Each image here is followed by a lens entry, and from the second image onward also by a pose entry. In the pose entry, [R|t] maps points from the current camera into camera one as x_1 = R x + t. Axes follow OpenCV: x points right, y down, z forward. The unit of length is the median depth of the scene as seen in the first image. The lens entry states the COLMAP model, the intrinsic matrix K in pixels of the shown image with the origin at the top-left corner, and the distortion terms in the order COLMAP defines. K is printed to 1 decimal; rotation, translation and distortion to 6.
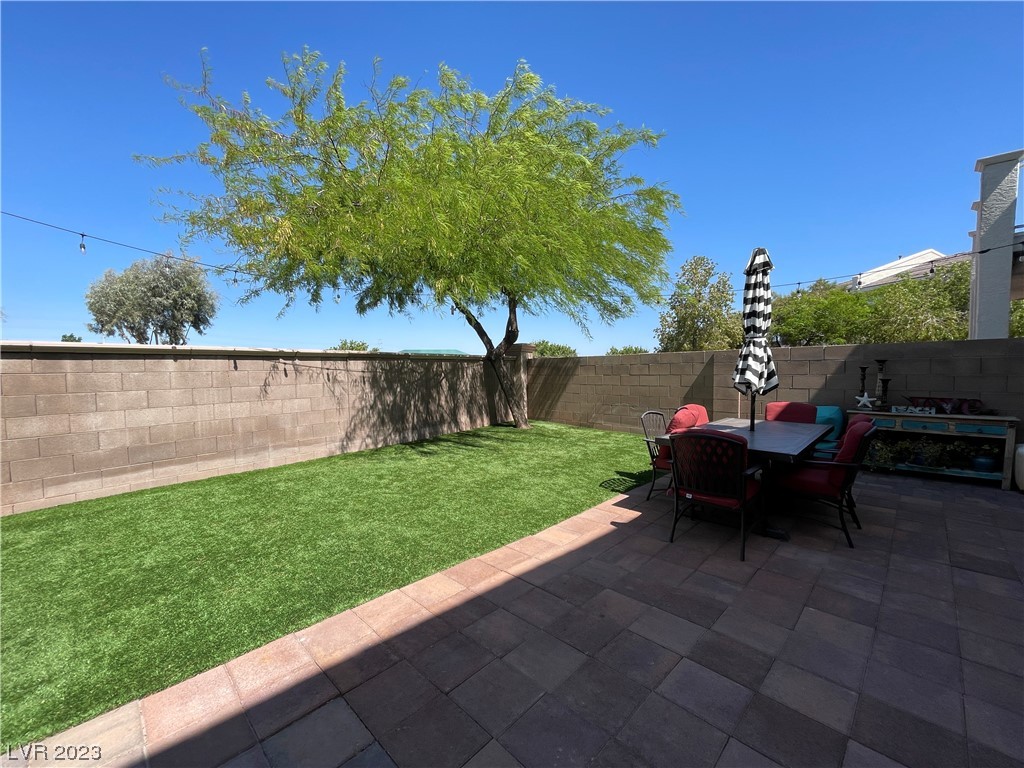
lens RADIAL K [[411.1, 0, 509.8], [0, 411.1, 391.6], [0, 0, 1]] dist [-0.003312, 0.002531]
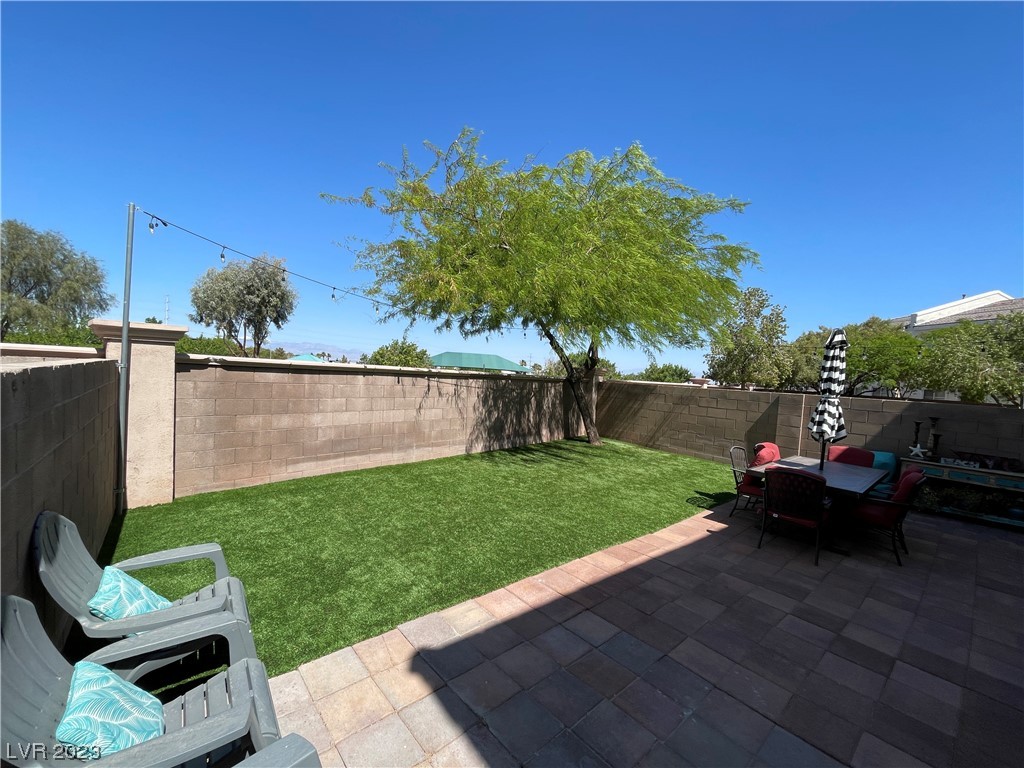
lens RADIAL K [[411.1, 0, 510.8], [0, 411.1, 391.0], [0, 0, 1]] dist [0.000603, -0.000274]
pose [[0.994812, 0.076488, -0.067074, -0.283206], [-0.077403, 0.996938, -0.011147, -0.056294], [0.066016, 0.016281, 0.997686, -0.318146]]
